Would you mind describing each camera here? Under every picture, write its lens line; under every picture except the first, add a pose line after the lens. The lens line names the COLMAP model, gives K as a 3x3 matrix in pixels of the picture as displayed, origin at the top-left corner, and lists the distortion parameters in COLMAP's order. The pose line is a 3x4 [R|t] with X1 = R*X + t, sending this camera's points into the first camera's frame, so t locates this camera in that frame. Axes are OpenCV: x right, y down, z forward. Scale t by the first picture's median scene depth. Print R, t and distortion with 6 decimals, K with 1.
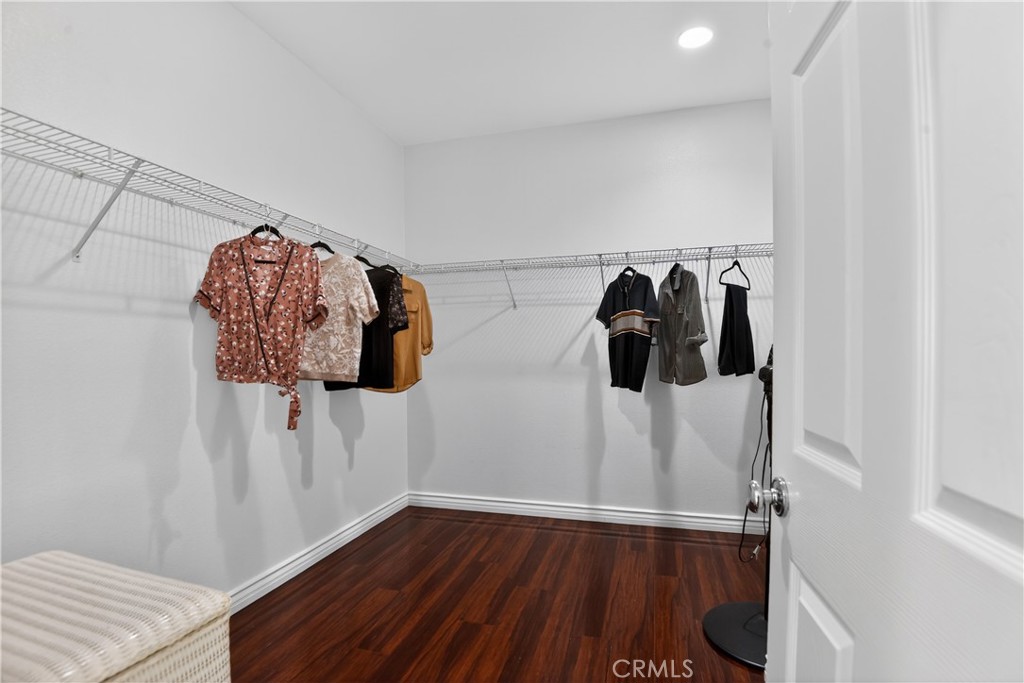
lens RADIAL K [[471.5, 0, 510.6], [0, 471.5, 352.4], [0, 0, 1]] dist [-0.018541, -0.000244]
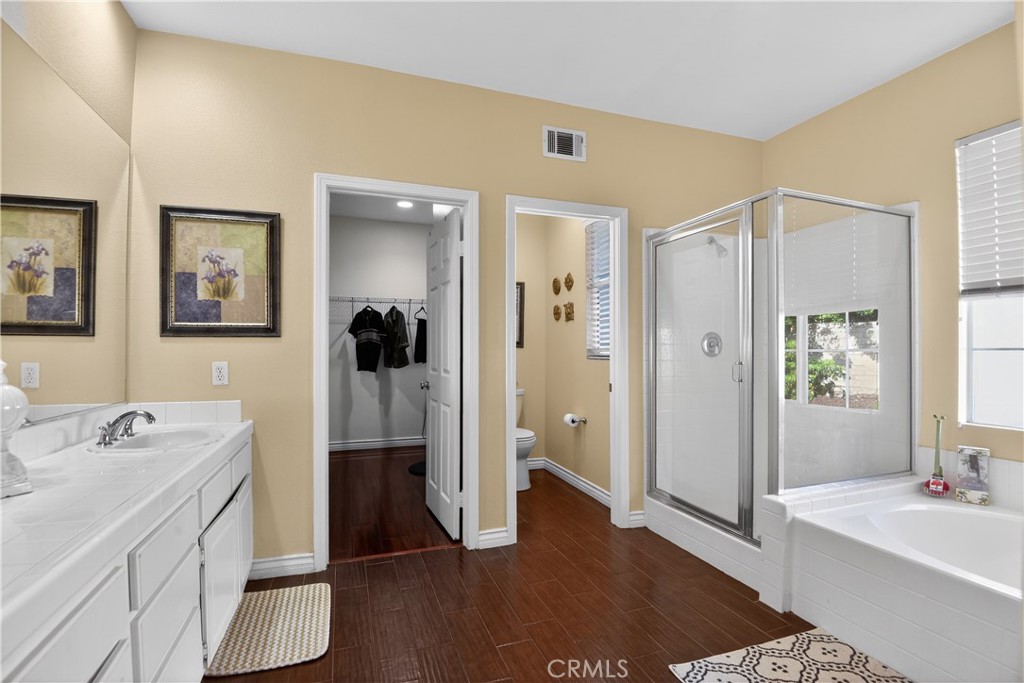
lens RADIAL K [[471.5, 0, 510.8], [0, 471.5, 346.7], [0, 0, 1]] dist [-0.018541, -0.000244]
pose [[0.812391, -0.001154, 0.583112, -0.369460], [0.000624, 0.999999, 0.001110, -0.021035], [-0.583113, -0.000539, 0.812391, -0.817935]]
